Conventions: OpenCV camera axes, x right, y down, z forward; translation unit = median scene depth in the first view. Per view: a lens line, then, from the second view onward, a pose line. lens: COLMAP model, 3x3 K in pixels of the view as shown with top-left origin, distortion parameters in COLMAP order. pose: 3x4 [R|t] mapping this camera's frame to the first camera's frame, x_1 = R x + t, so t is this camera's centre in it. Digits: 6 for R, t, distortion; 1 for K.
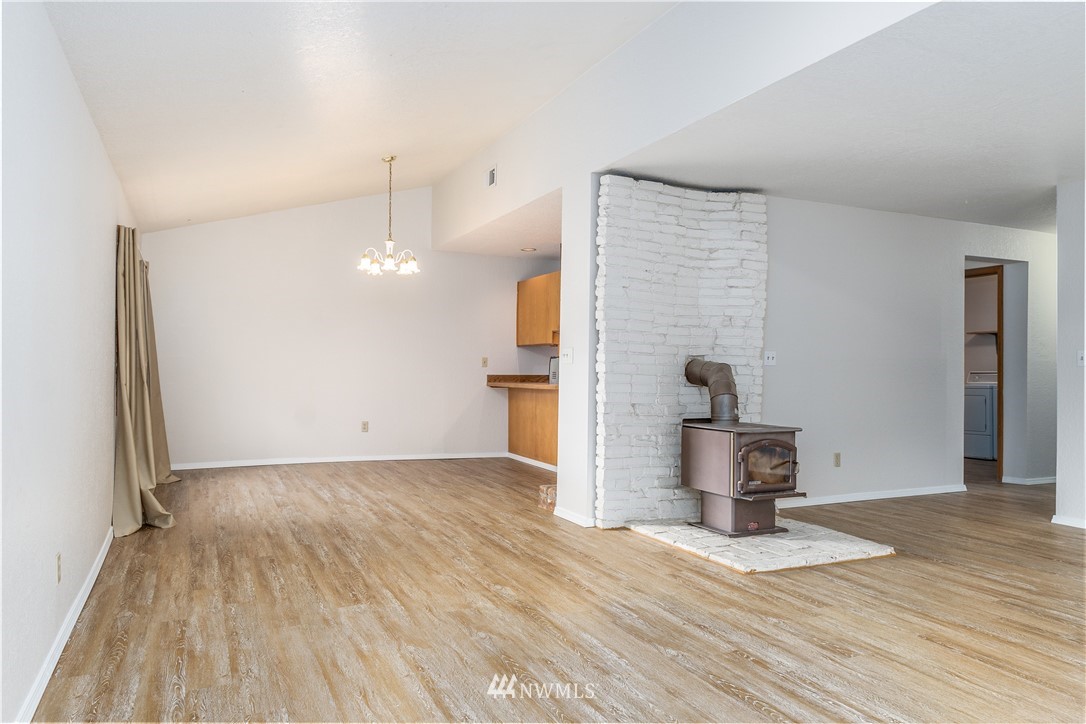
lens RADIAL K [[744.2, 0, 535.3], [0, 744.2, 364.9], [0, 0, 1]] dist [0.002162, -0.002018]
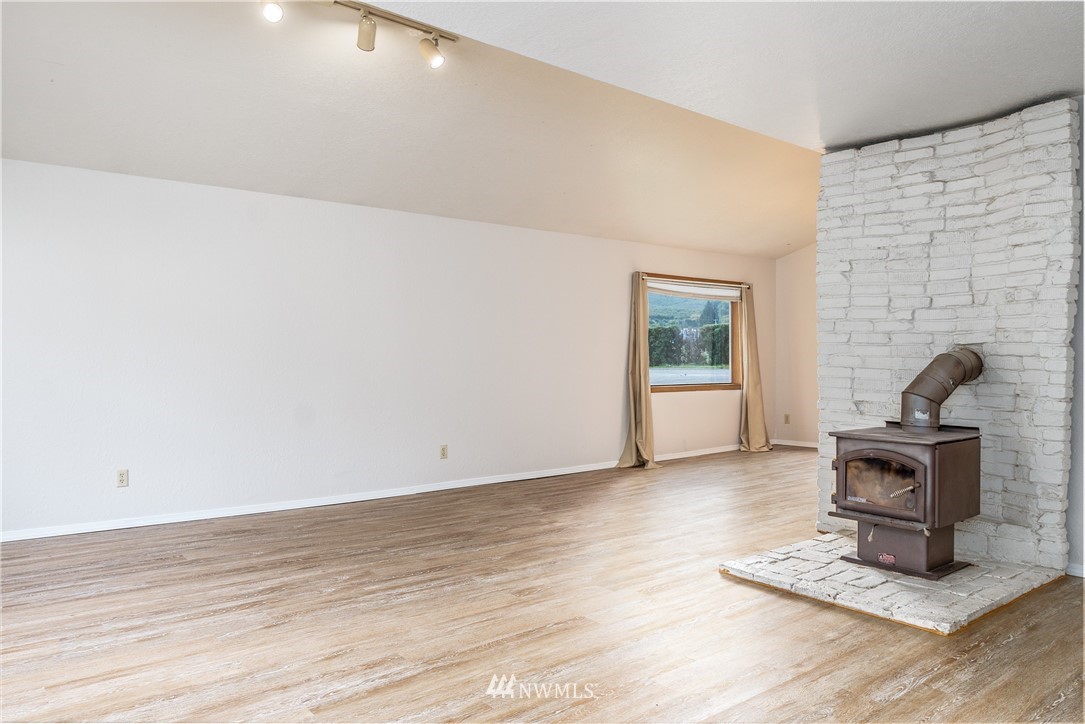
lens RADIAL K [[743.5, 0, 539.8], [0, 743.5, 362.9], [0, 0, 1]] dist [0.002162, -0.002018]
pose [[0.246511, -0.003694, -0.969133, 1.224245], [0.002845, 0.999991, -0.003088, 0.011531], [0.969136, -0.001996, 0.246519, 0.560835]]
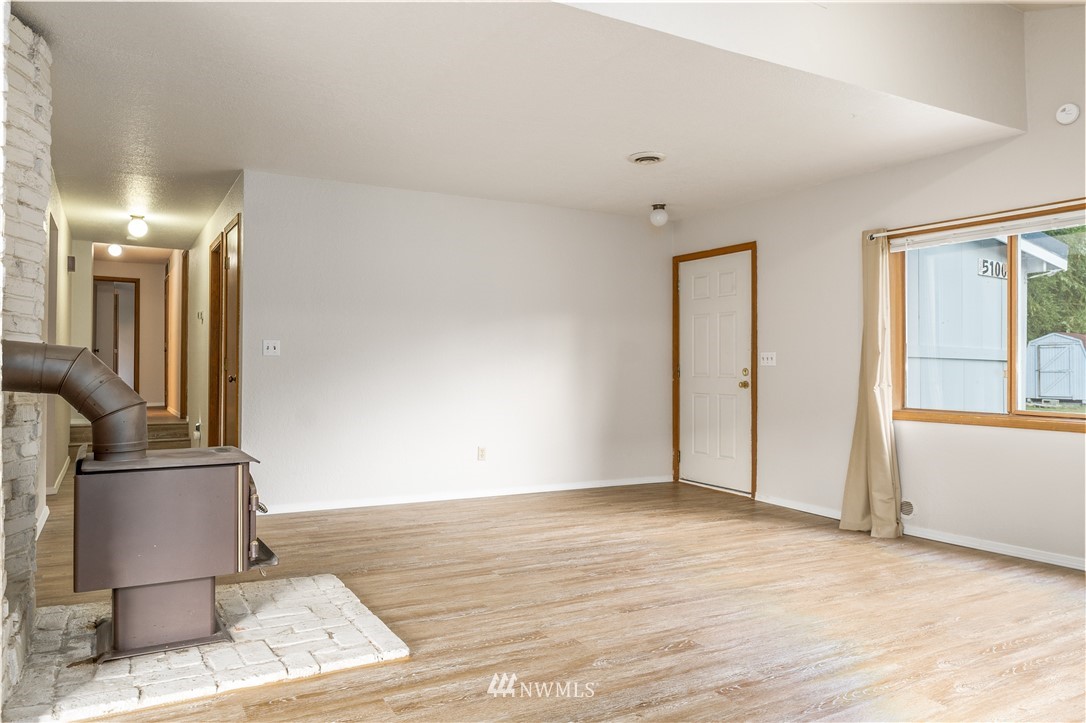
lens RADIAL K [[744.2, 0, 538.8], [0, 744.2, 360.0], [0, 0, 1]] dist [0.002162, -0.002018]
pose [[-0.087450, -0.001091, 0.996168, -0.434375], [-0.011666, 0.999932, 0.000071, 0.003610], [-0.996101, -0.011615, -0.087457, 0.990743]]
